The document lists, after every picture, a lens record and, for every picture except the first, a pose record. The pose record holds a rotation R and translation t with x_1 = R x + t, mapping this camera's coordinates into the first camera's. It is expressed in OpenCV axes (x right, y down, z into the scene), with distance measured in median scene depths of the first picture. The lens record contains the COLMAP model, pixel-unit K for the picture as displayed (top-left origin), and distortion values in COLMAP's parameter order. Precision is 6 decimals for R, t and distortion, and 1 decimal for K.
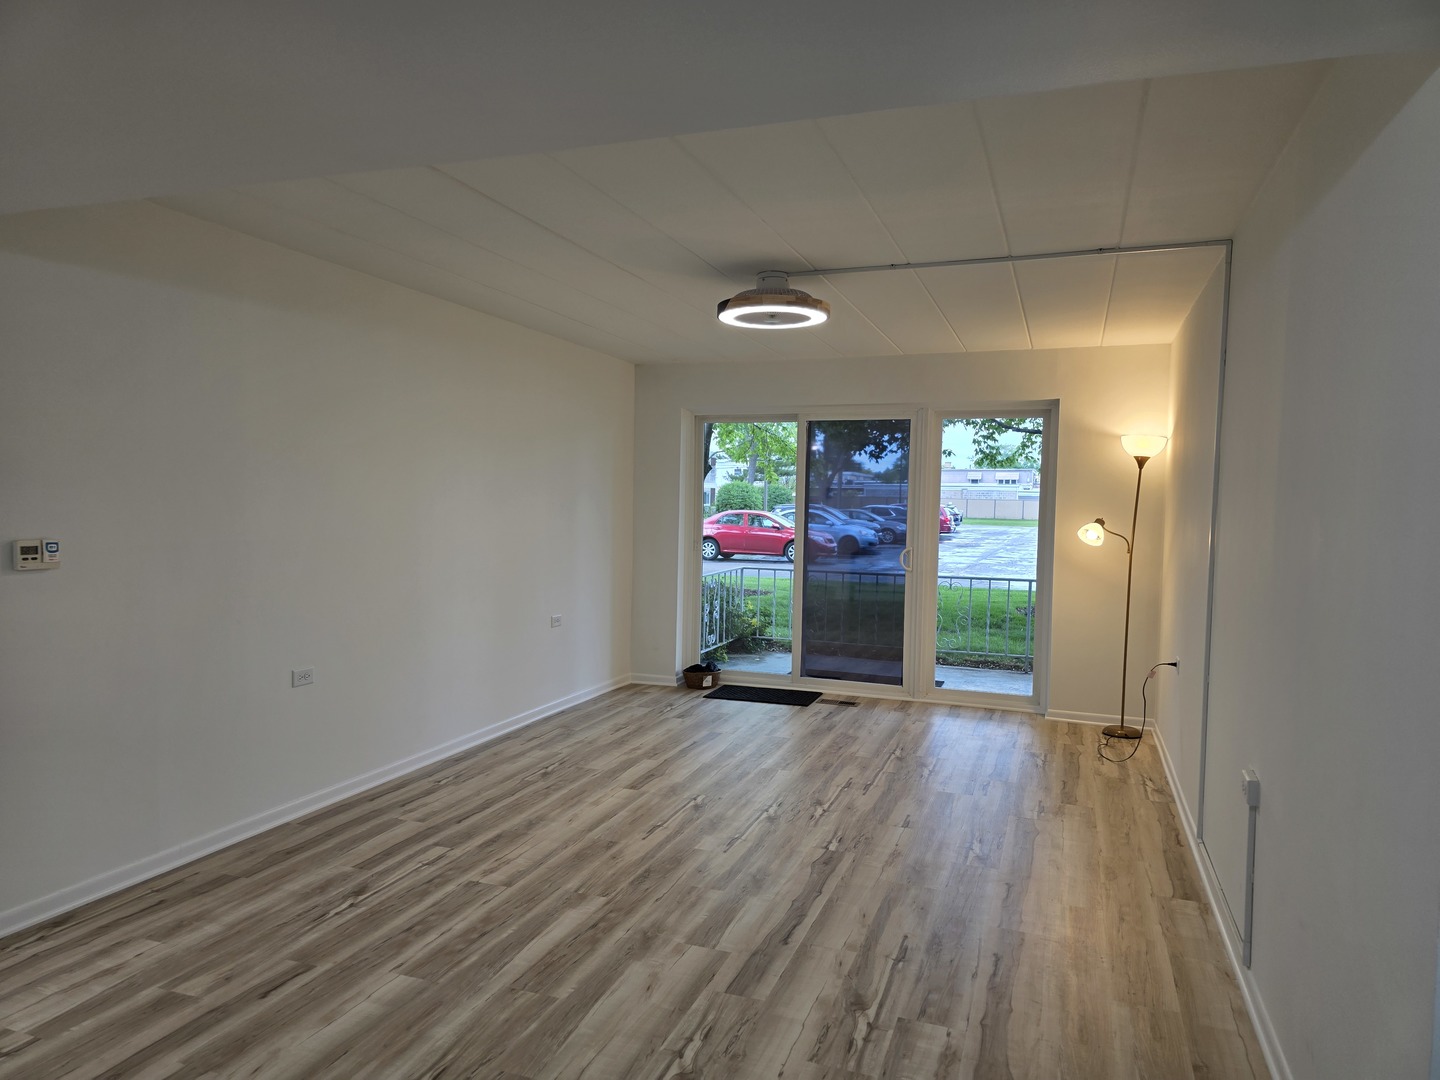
lens RADIAL K [[965.0, 0, 721.3], [0, 965.0, 546.9], [0, 0, 1]] dist [0.049216, -0.039258]
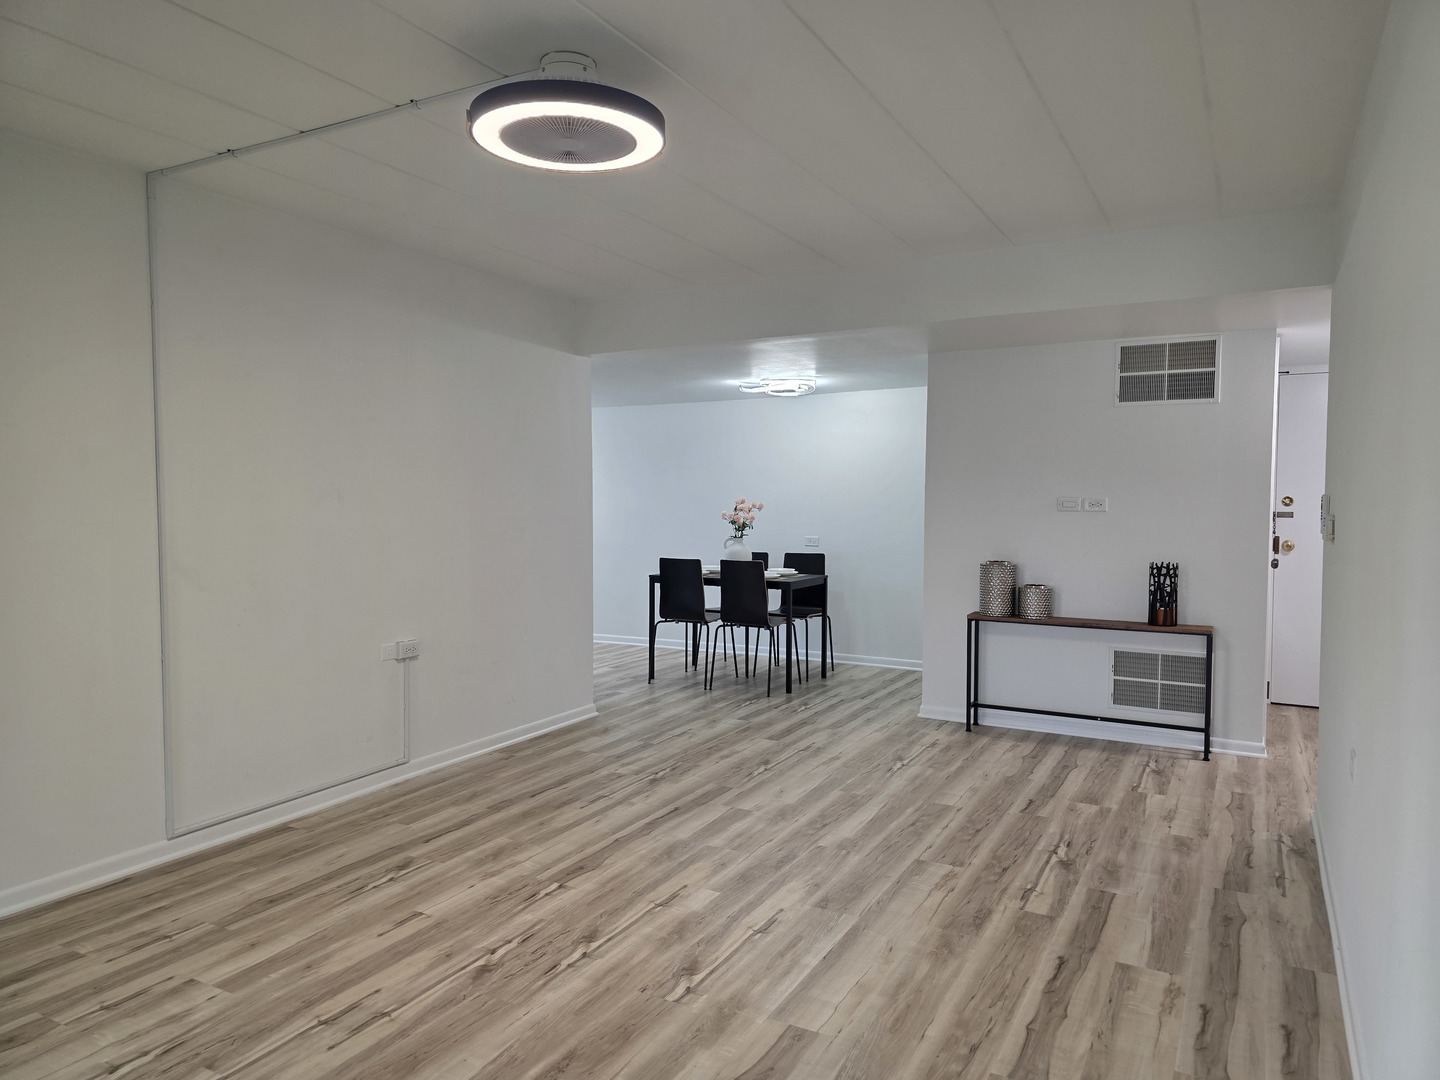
lens RADIAL K [[965.0, 0, 717.7], [0, 965.0, 539.4], [0, 0, 1]] dist [0.049216, -0.039258]
pose [[-0.987130, -0.024198, 0.158076, -0.167006], [-0.009149, 0.995412, 0.095244, -0.072264], [-0.159655, 0.092572, -0.982823, 2.003141]]
